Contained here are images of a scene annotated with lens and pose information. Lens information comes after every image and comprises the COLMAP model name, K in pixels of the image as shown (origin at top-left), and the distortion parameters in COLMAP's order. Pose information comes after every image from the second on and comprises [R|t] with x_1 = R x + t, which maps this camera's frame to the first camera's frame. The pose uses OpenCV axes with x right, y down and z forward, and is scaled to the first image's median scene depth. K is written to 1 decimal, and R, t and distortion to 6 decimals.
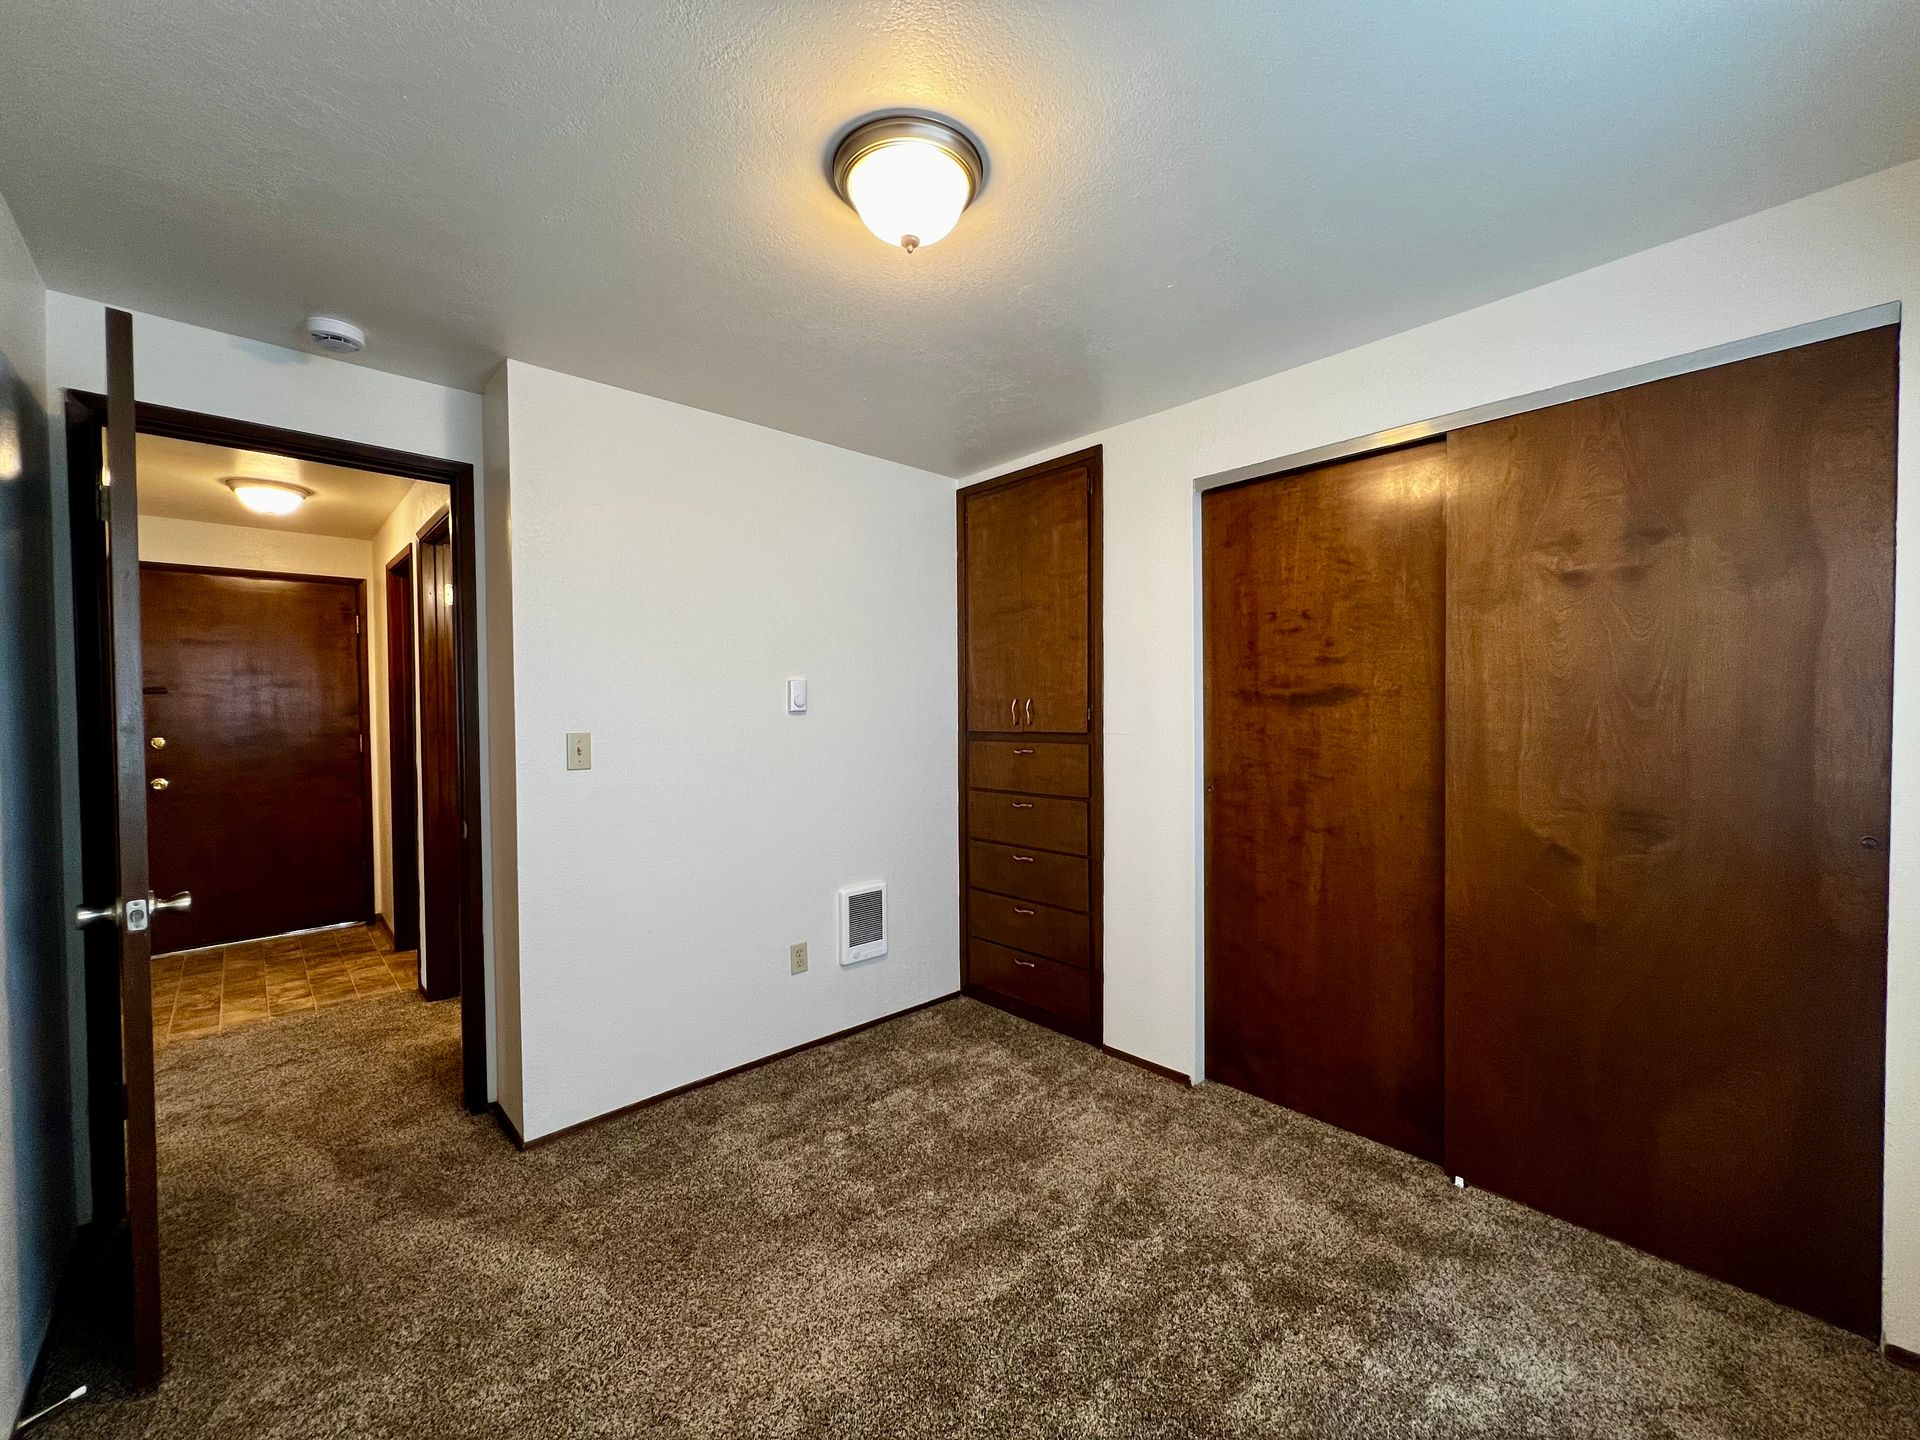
lens RADIAL K [[767.2, 0, 949.8], [0, 767.2, 724.5], [0, 0, 1]] dist [-0.001087, 0.000297]
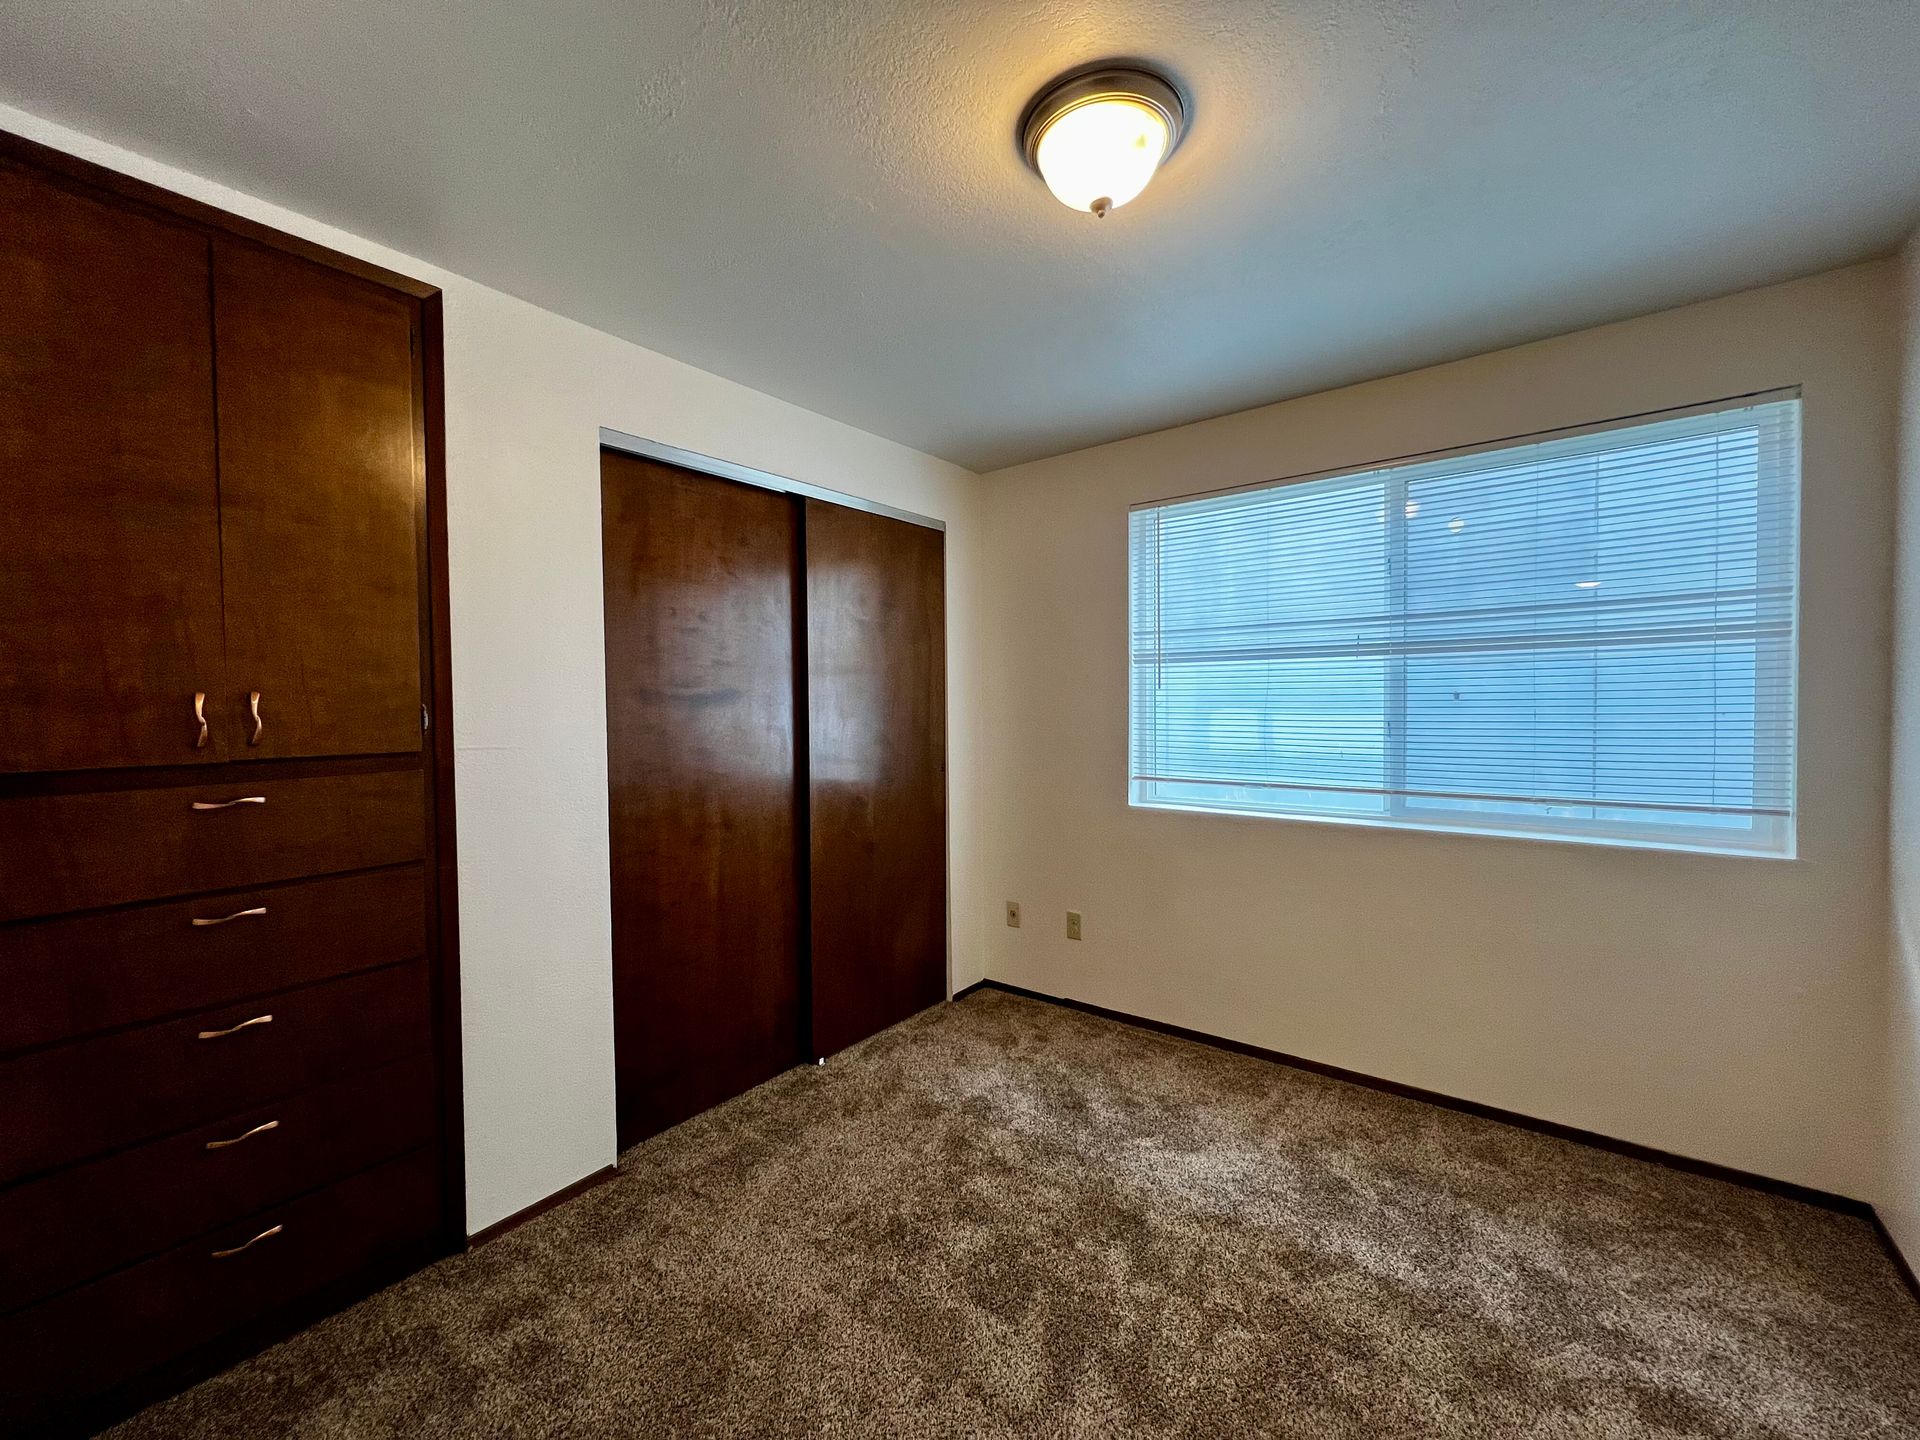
lens RADIAL K [[767.2, 0, 960.1], [0, 767.2, 726.4], [0, 0, 1]] dist [-0.001087, 0.000297]
pose [[-0.168008, -0.016518, 0.985647, -0.548888], [0.035312, 0.999117, 0.022763, -0.008110], [-0.985153, 0.038630, -0.167276, 0.770641]]
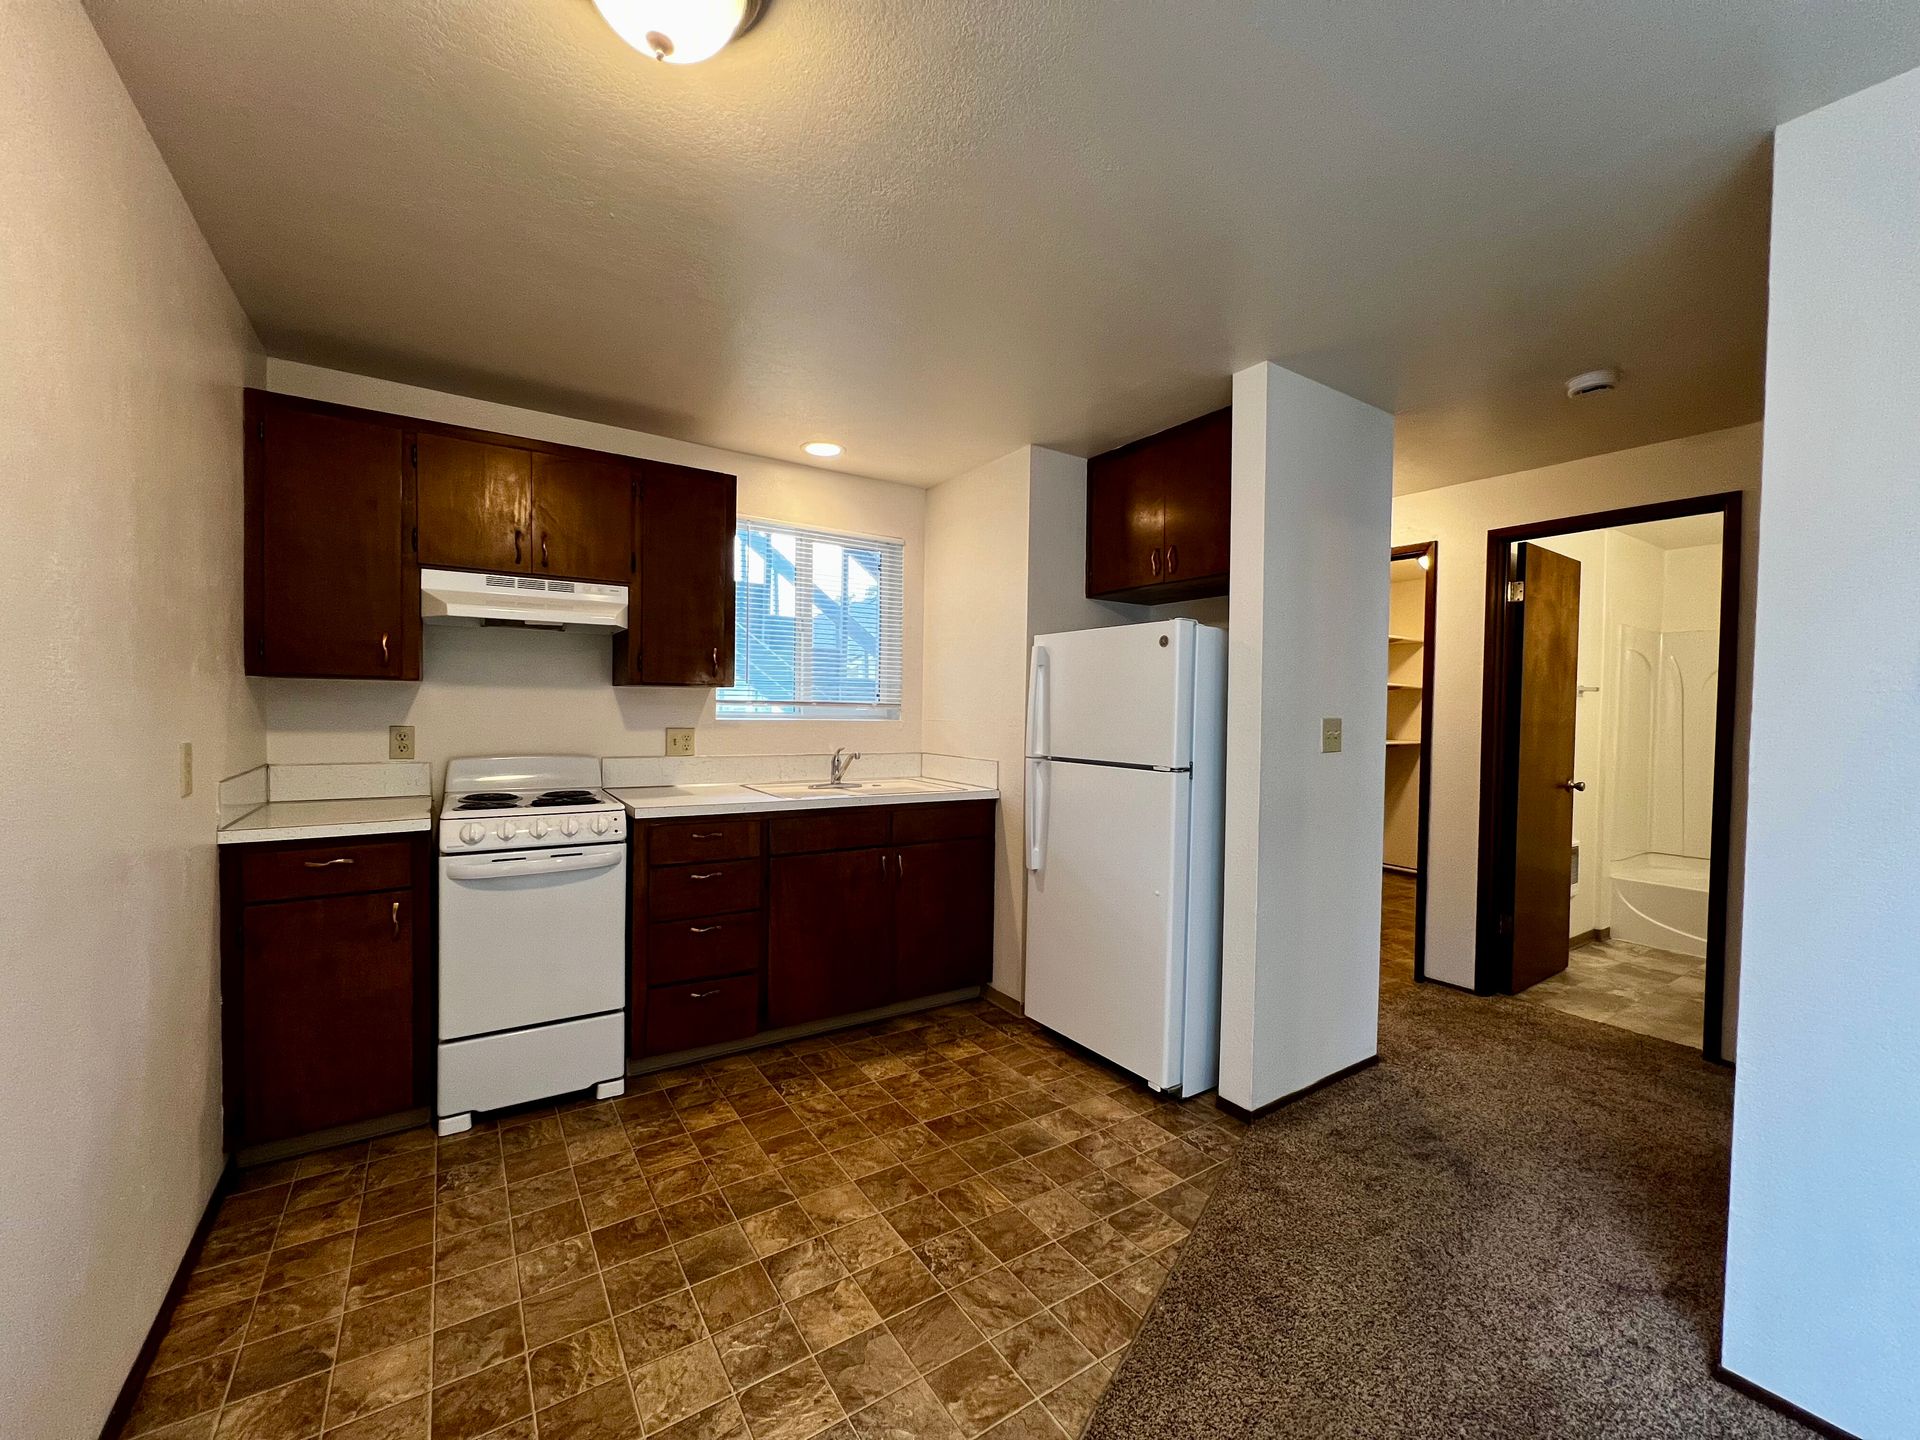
lens RADIAL K [[767.2, 0, 962.8], [0, 767.2, 725.5], [0, 0, 1]] dist [-0.001087, 0.000297]
pose [[-0.988295, -0.015274, 0.151792, -1.425147], [-0.009969, 0.999315, 0.035647, -0.013976], [-0.152232, 0.033717, -0.987770, 2.015638]]
